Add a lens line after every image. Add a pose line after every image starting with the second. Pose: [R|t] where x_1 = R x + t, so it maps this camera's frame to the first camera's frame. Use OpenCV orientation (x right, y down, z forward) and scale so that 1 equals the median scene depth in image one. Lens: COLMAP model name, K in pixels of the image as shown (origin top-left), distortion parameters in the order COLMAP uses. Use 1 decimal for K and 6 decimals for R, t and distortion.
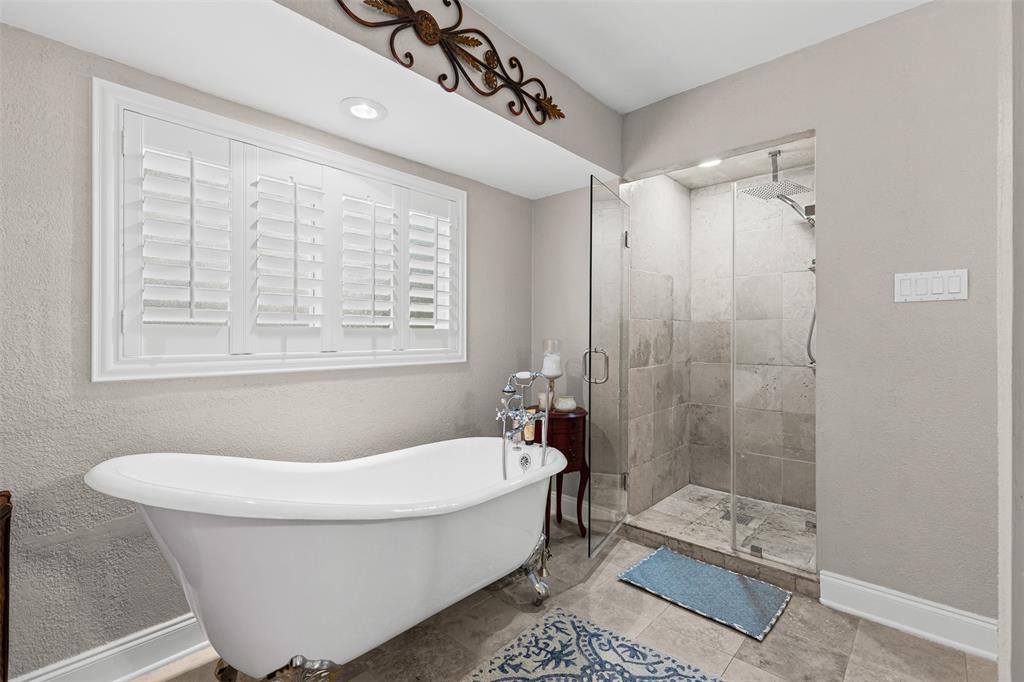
lens RADIAL K [[463.3, 0, 518.4], [0, 463.3, 335.9], [0, 0, 1]] dist [0.003172, -0.000224]
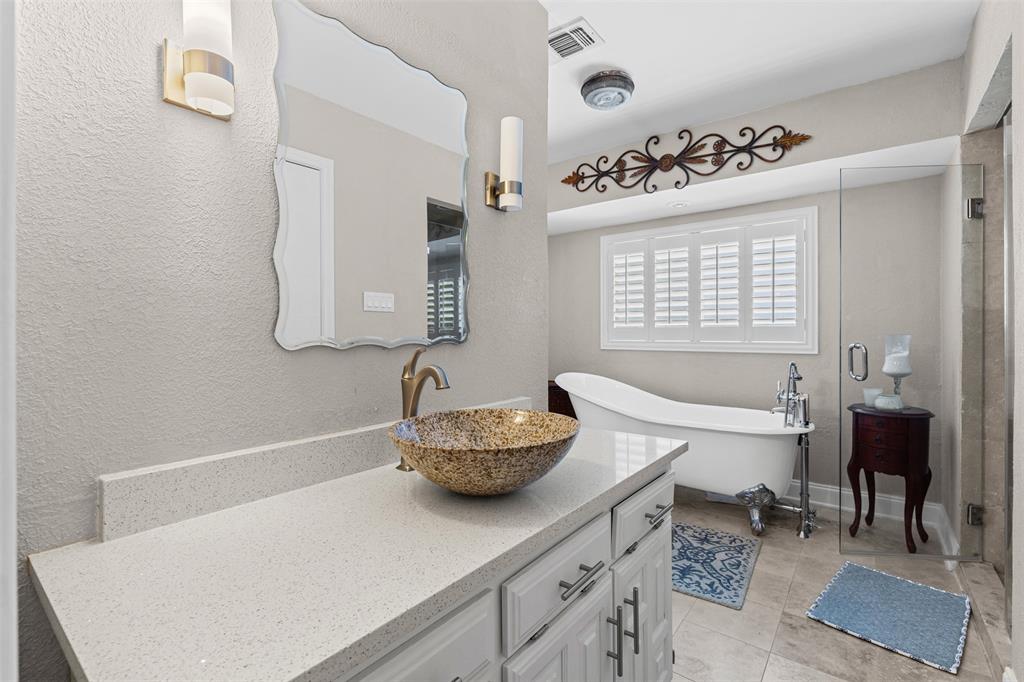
lens RADIAL K [[463.3, 0, 518.4], [0, 463.3, 335.9], [0, 0, 1]] dist [0.003172, -0.000224]
pose [[0.087715, 0.003233, -0.996140, 1.437567], [0.001390, 0.999993, 0.003367, 0.009396], [0.996145, -0.001680, 0.087710, 0.236990]]
